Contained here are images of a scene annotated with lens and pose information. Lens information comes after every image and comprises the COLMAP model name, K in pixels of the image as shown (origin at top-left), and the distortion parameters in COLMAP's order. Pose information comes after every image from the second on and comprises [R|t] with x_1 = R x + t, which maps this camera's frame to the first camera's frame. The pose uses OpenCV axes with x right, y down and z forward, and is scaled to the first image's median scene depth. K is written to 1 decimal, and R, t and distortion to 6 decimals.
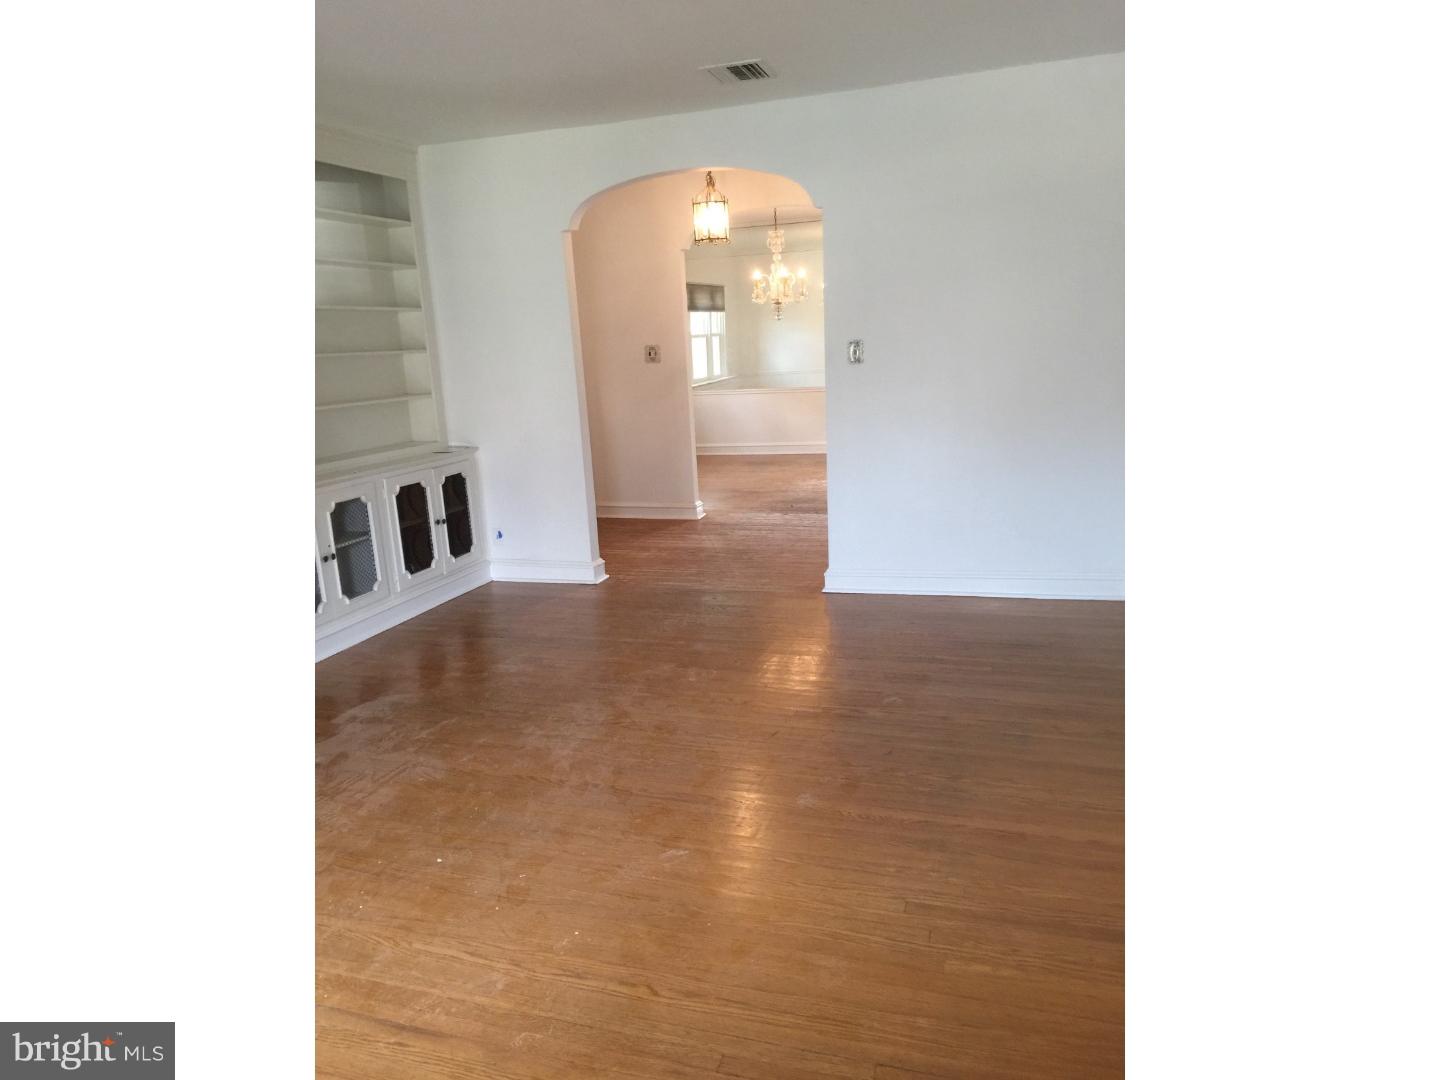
lens RADIAL K [[907.6, 0, 720.0], [0, 907.6, 540.0], [0, 0, 1]] dist [0.070834, -0.136160]
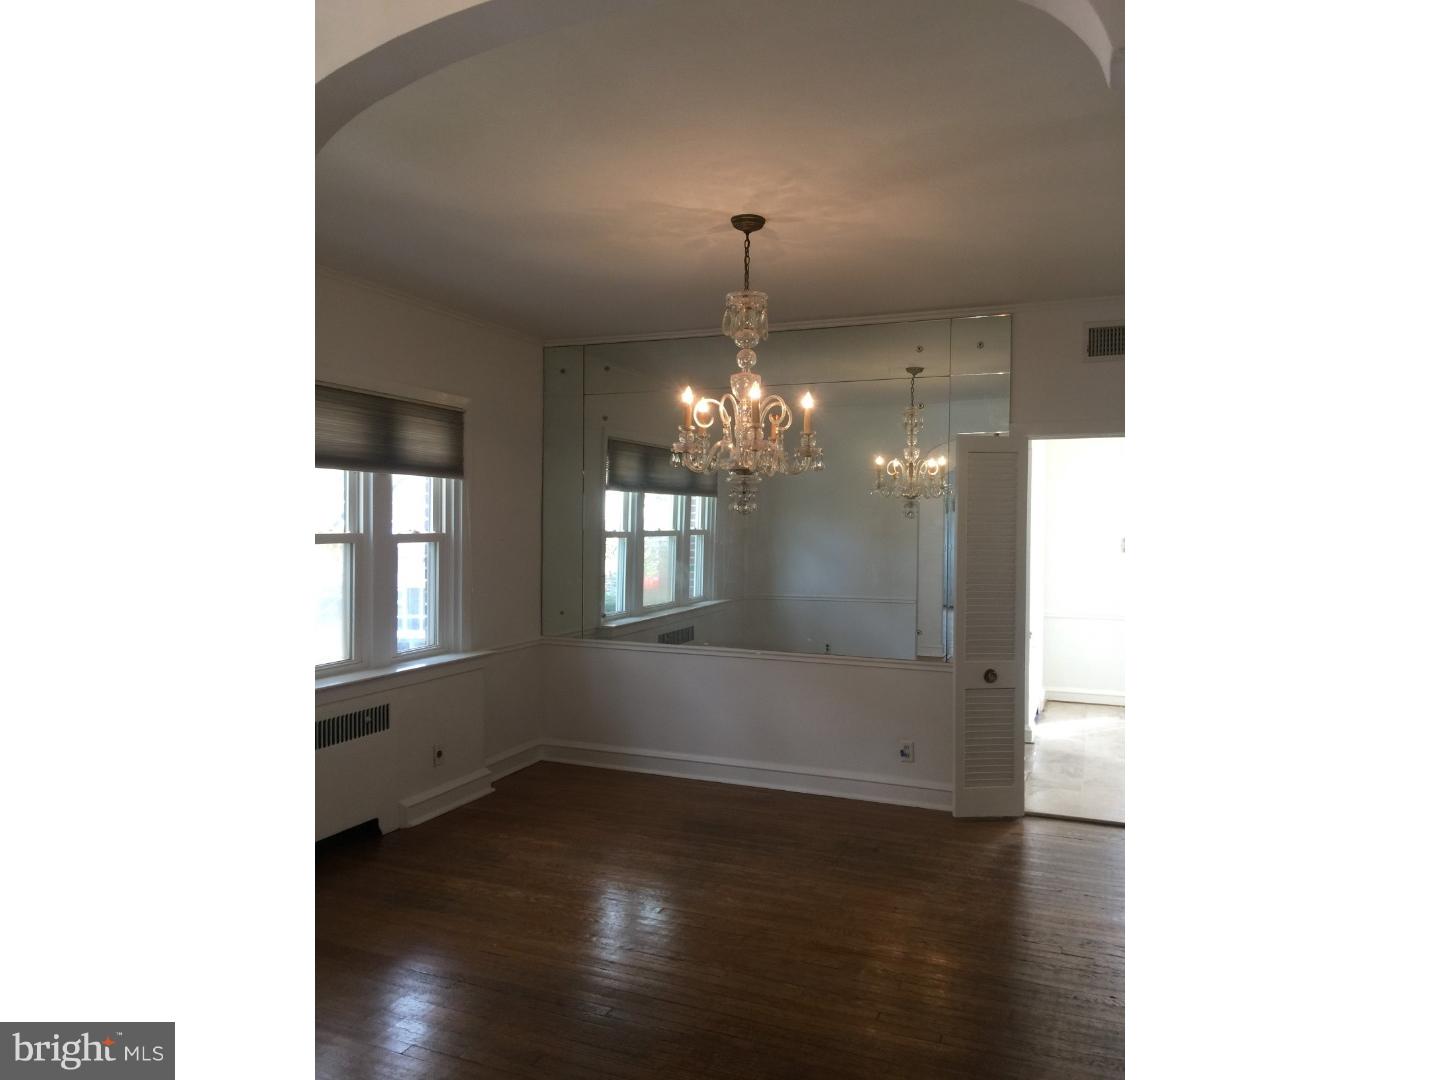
lens RADIAL K [[907.6, 0, 720.0], [0, 907.6, 540.0], [0, 0, 1]] dist [0.070834, -0.136160]
pose [[0.994986, 0.066960, -0.074297, 0.083020], [-0.080920, 0.975518, -0.204490, -0.144367], [0.058785, 0.209477, 0.976045, 0.604190]]
